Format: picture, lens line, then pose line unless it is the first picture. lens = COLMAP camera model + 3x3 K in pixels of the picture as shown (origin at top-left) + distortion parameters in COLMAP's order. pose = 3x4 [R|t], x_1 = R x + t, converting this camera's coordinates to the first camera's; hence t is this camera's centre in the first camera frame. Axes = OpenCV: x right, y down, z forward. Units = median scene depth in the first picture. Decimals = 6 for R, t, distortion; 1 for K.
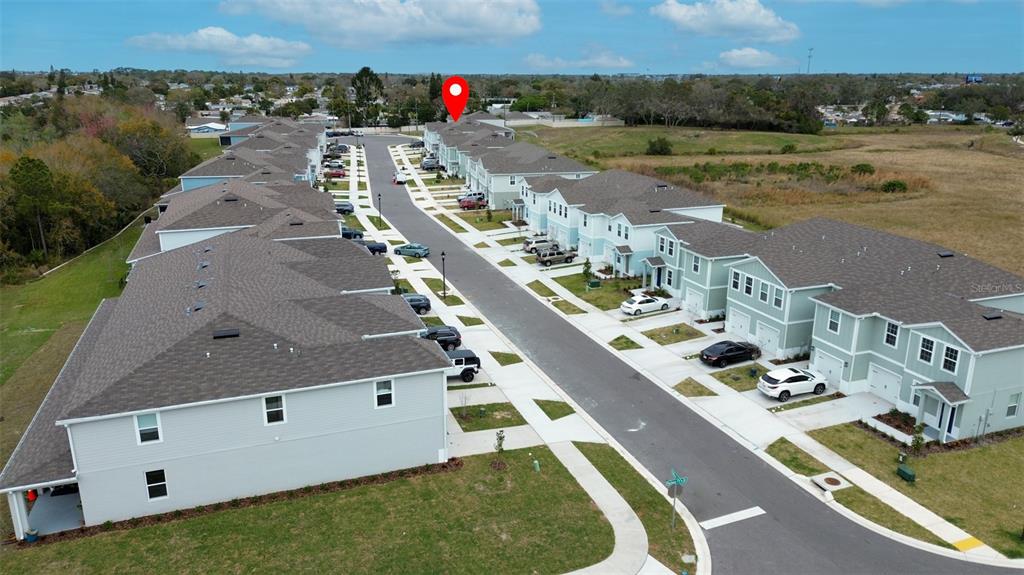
lens RADIAL K [[721.9, 0, 512.0], [0, 721.9, 287.5], [0, 0, 1]] dist [0.003469, 0.002897]
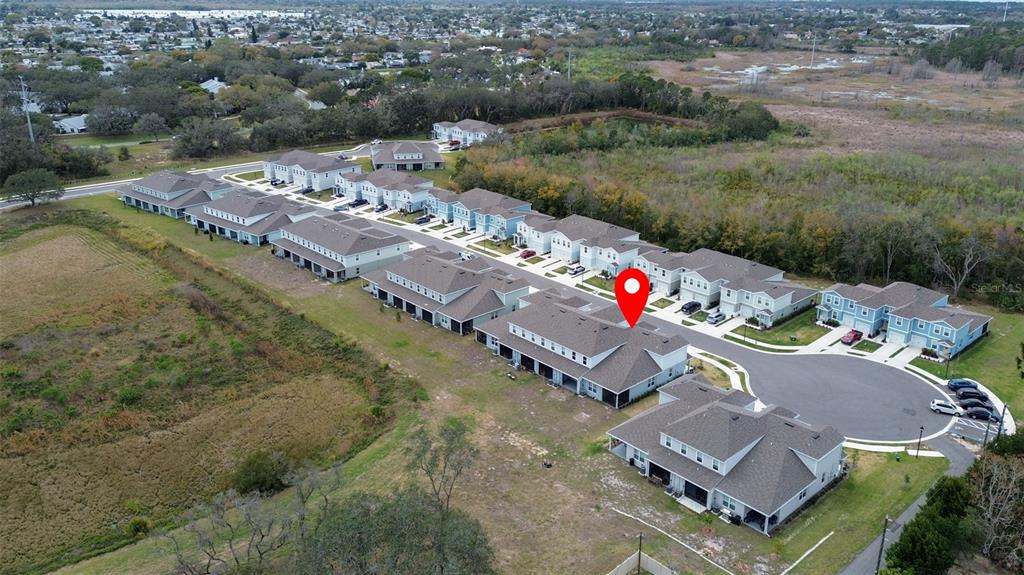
lens RADIAL K [[721.9, 0, 512.0], [0, 721.9, 287.5], [0, 0, 1]] dist [0.003469, 0.002897]
pose [[0.918460, -0.193698, 0.344835, -1.072182], [0.149285, 0.977156, 0.151263, -0.429069], [-0.366257, -0.087450, 0.926395, -1.105287]]
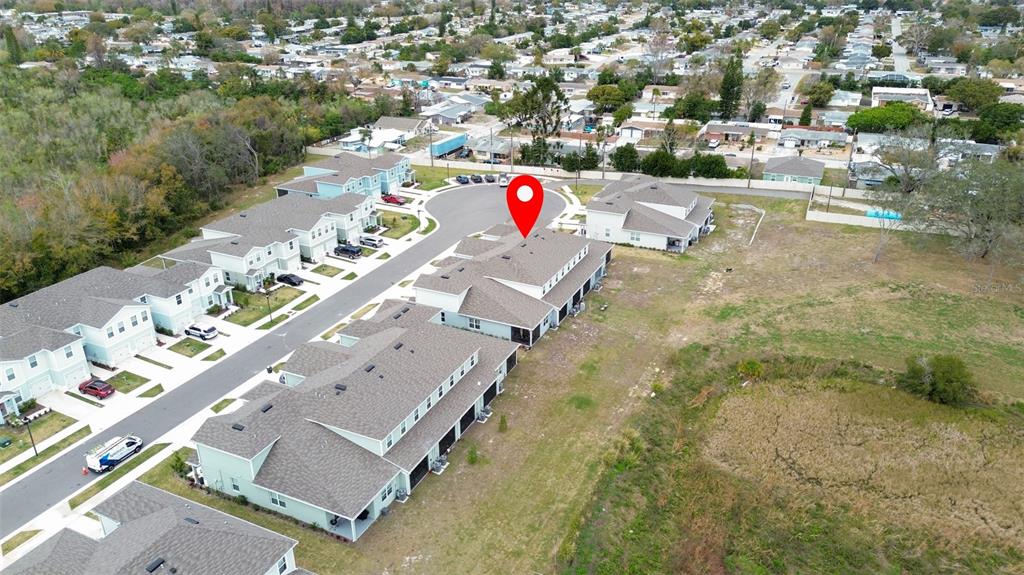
lens RADIAL K [[721.9, 0, 512.0], [0, 721.9, 287.5], [0, 0, 1]] dist [0.003469, 0.002897]
pose [[-0.682430, -0.344095, 0.644893, -1.352032], [0.169808, 0.783498, 0.597742, -0.947016], [-0.710953, 0.517426, -0.476253, 1.492585]]
